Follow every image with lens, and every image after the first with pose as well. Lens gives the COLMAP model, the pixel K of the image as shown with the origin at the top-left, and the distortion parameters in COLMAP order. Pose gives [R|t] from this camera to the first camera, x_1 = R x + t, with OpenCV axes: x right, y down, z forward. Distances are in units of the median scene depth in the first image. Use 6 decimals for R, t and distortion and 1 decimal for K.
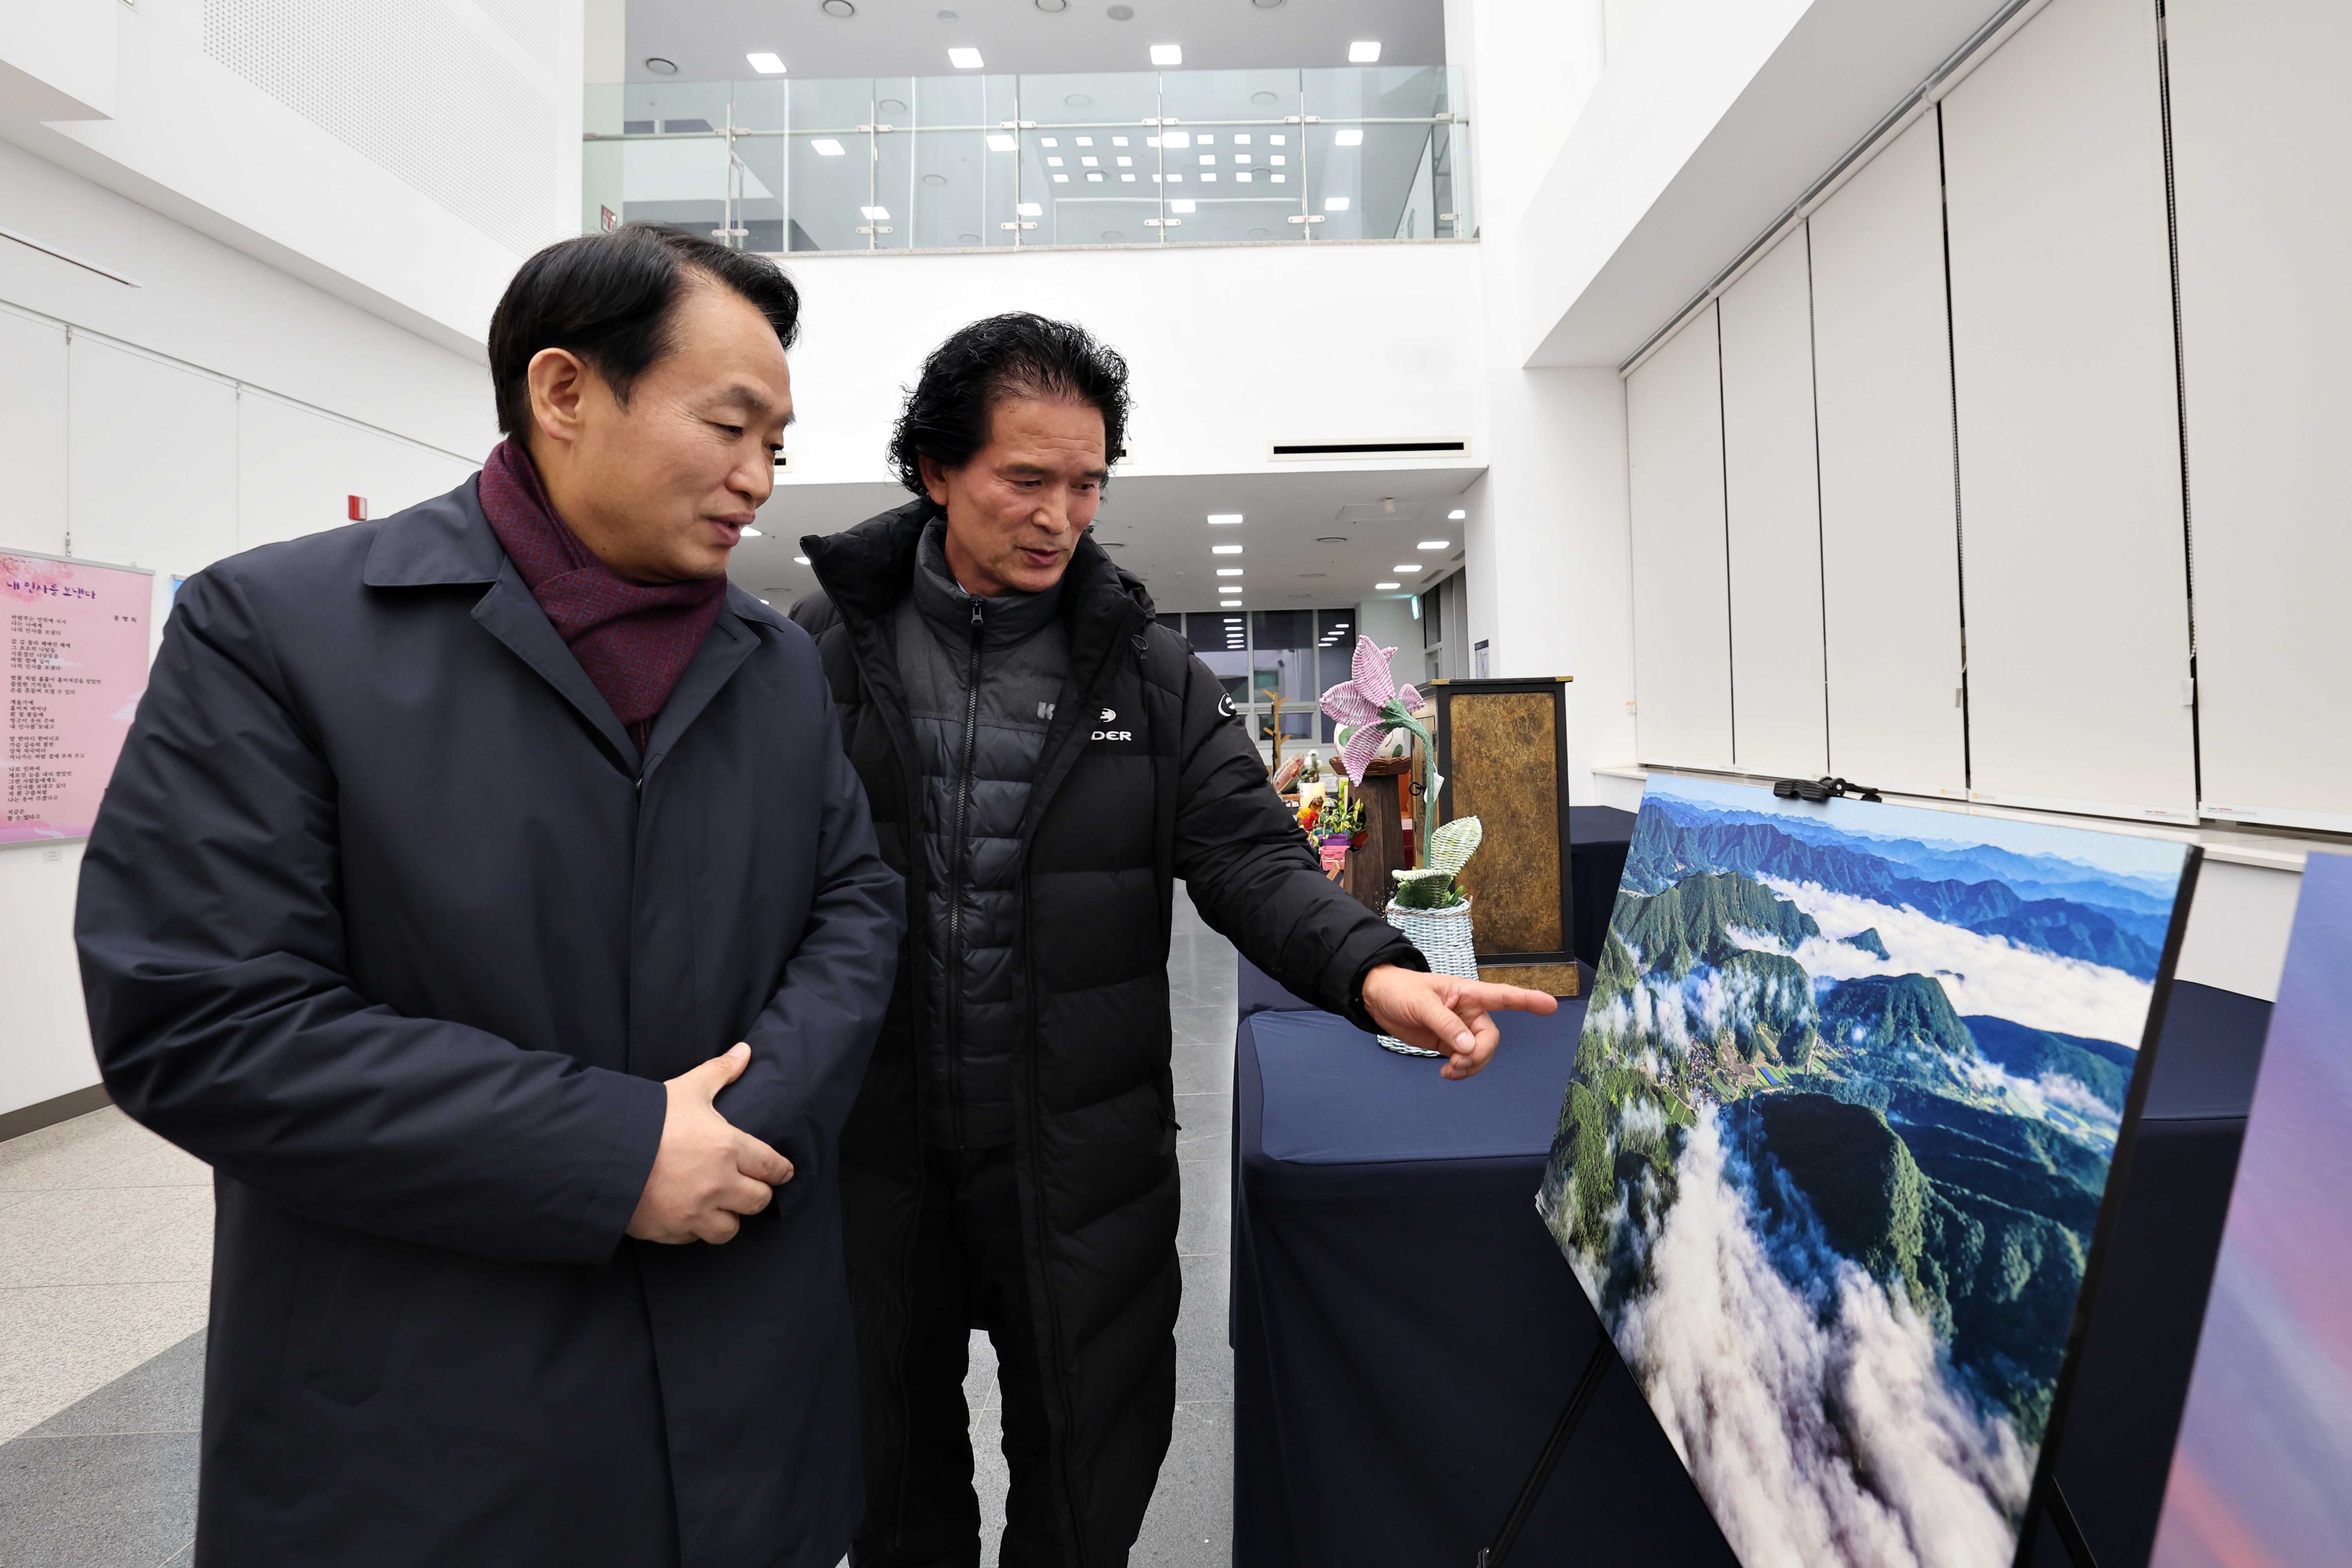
lens RADIAL K [[1071.0, 0, 1188.5], [0, 1071.0, 698.2], [0, 0, 1]] dist [-0.052774, 0.019384]
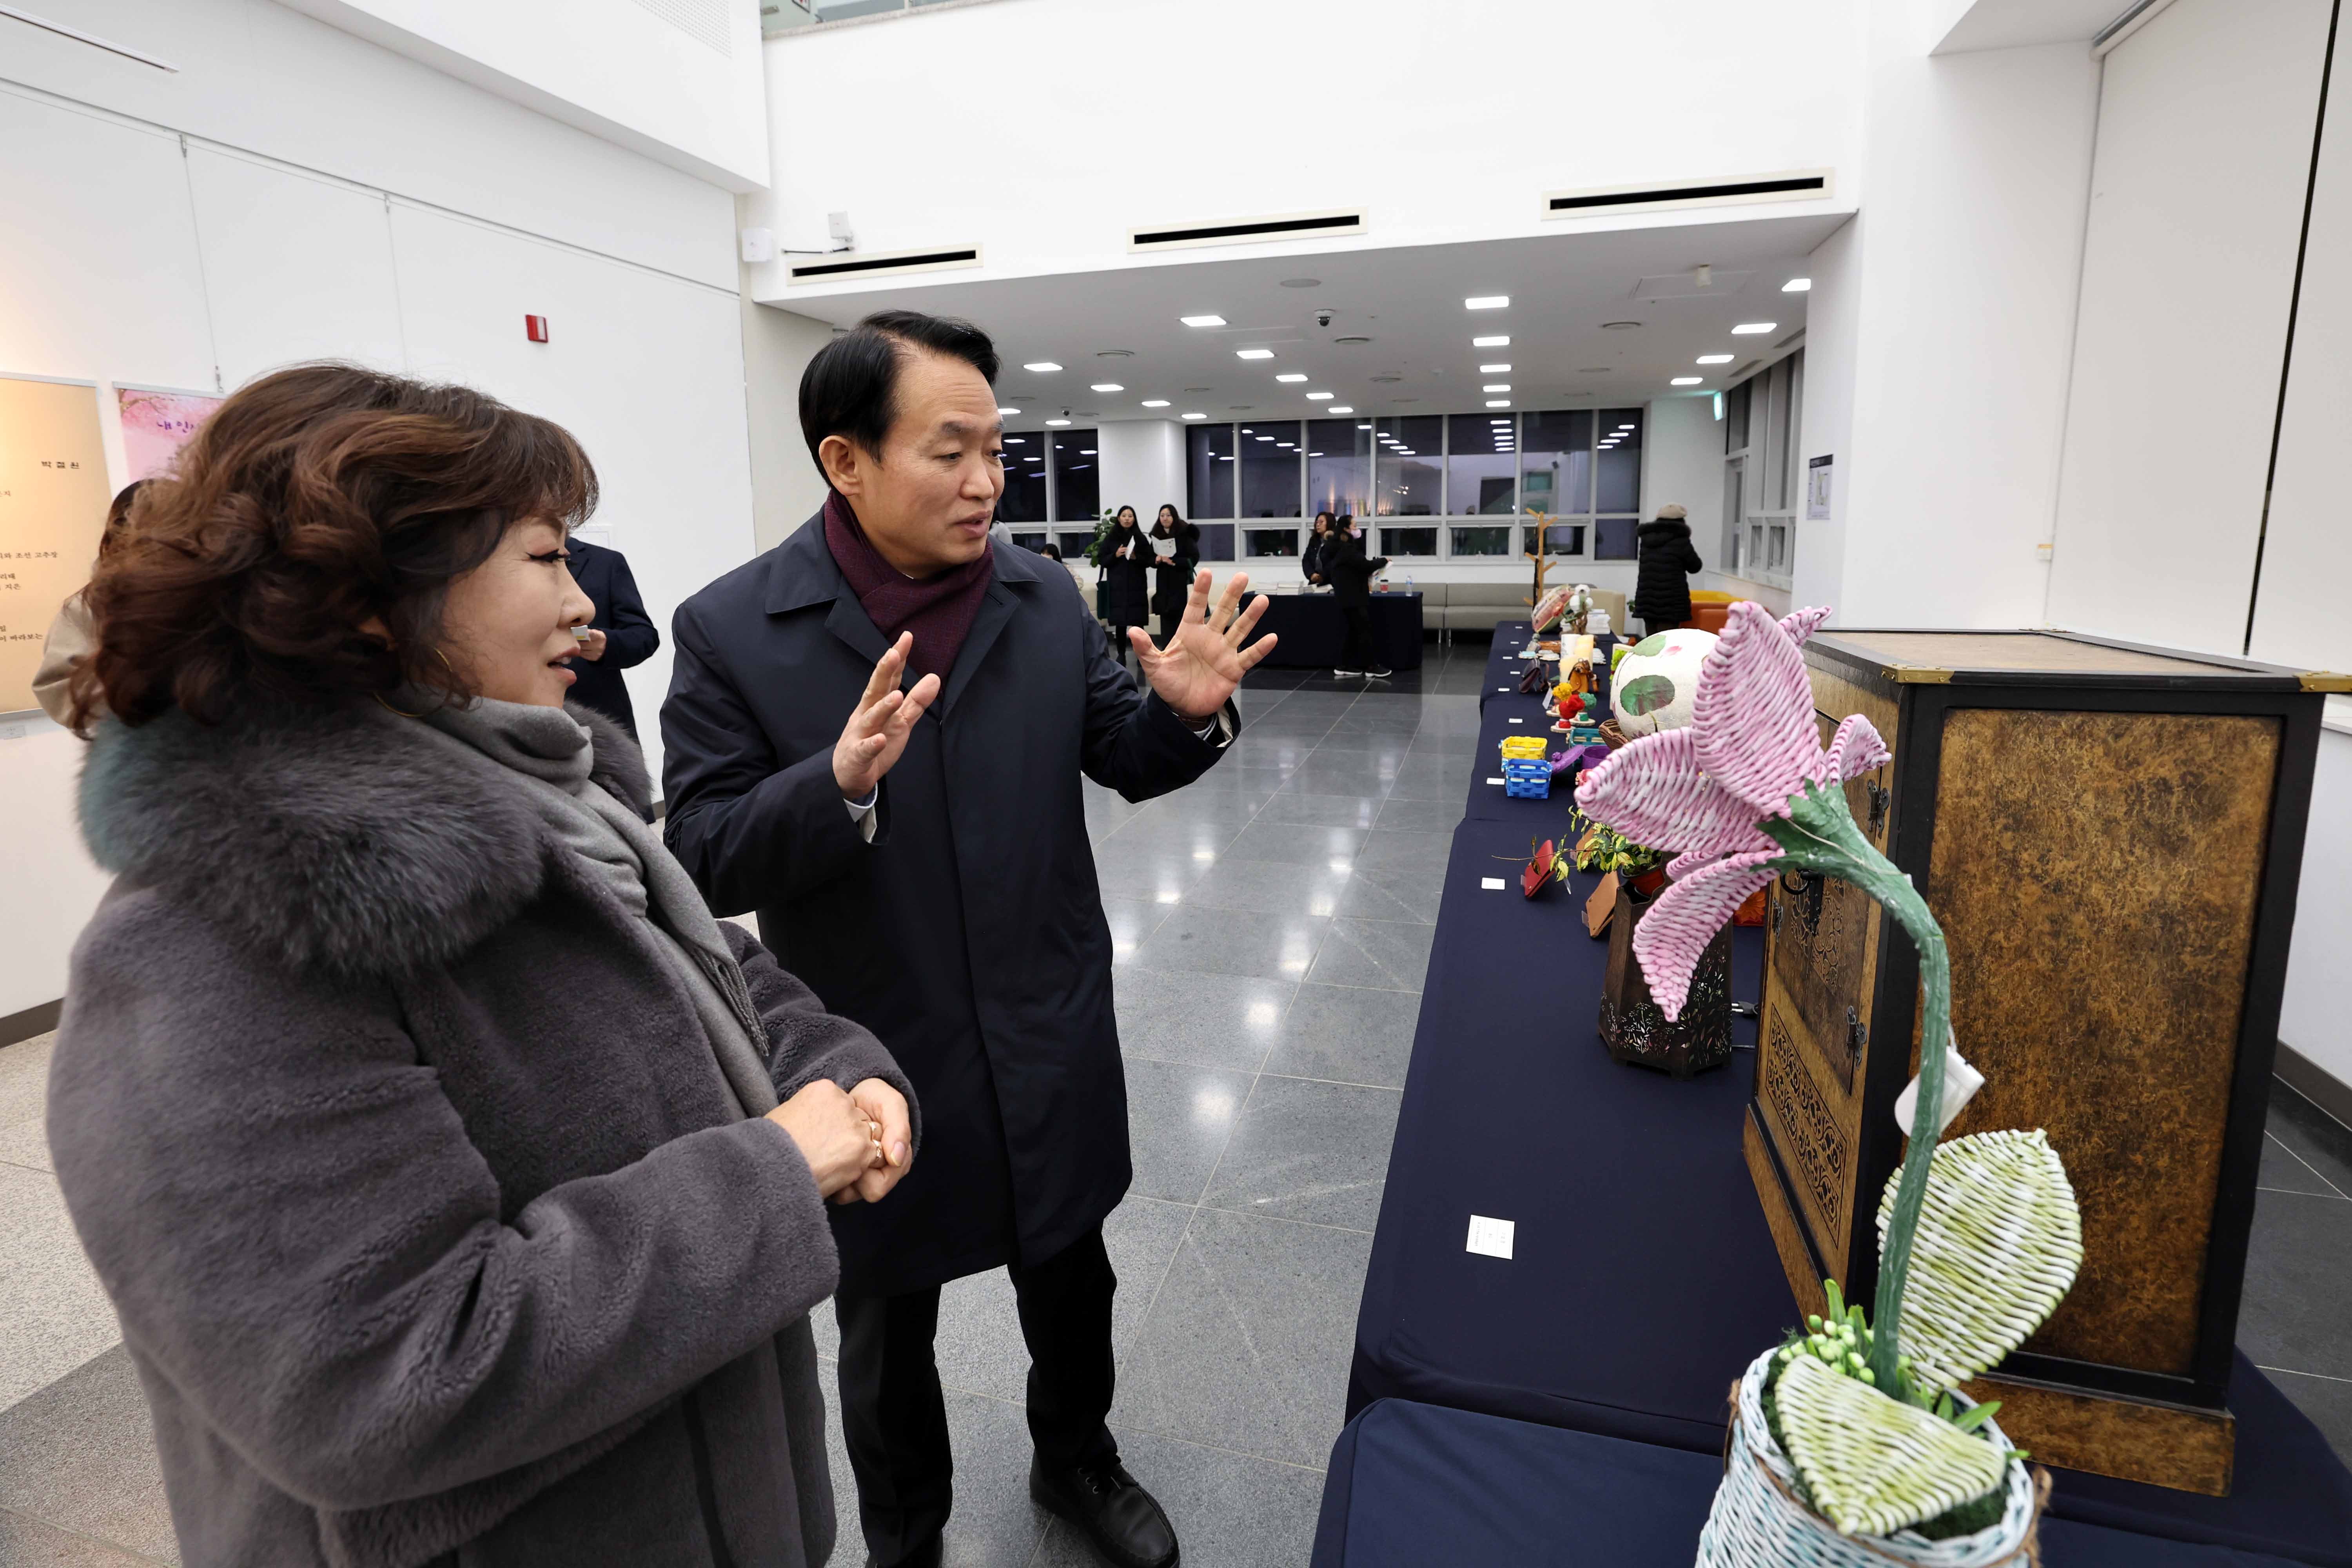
lens RADIAL K [[1071.0, 0, 1188.5], [0, 1071.0, 698.2], [0, 0, 1]] dist [-0.052774, 0.019384]
pose [[0.971625, 0.041961, -0.232775, 0.018736], [0.000416, 0.983833, 0.179086, -0.018585], [0.236527, -0.174101, 0.955900, 0.151116]]
